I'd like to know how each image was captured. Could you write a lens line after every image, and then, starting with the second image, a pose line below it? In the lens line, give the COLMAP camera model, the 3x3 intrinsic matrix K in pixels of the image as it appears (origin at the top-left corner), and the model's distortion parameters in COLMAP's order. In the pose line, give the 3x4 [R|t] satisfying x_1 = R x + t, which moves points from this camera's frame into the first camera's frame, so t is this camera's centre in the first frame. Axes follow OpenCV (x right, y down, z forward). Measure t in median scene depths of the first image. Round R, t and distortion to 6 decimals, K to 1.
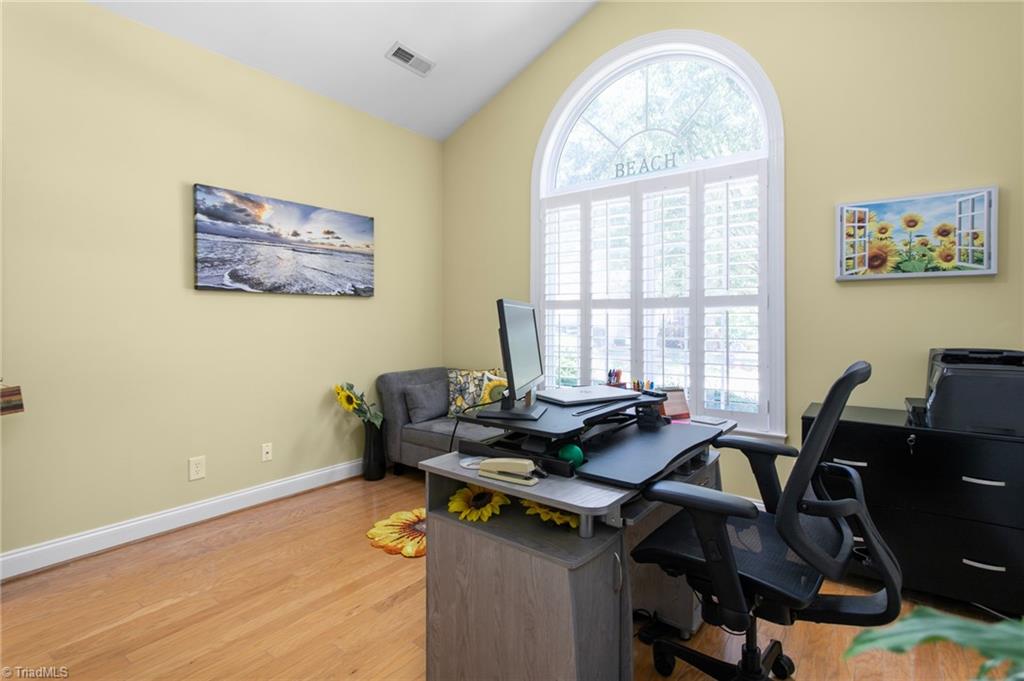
lens RADIAL K [[485.7, 0, 516.2], [0, 485.7, 326.2], [0, 0, 1]] dist [0.000828, 0.000930]
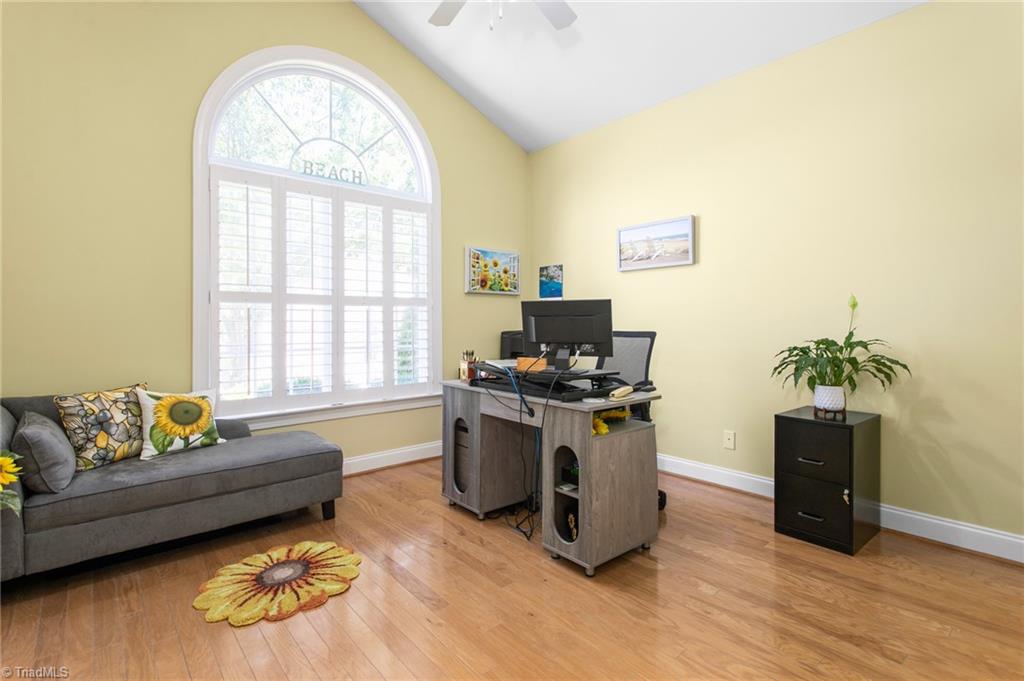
lens RADIAL K [[501.0, 0, 516.6], [0, 501.0, 308.4], [0, 0, 1]] dist [-0.000761, 0.000339]
pose [[0.210420, 0.022372, 0.977355, -0.927556], [0.009197, 0.999649, -0.024862, 0.003569], [-0.977568, 0.014220, 0.210141, 0.464739]]
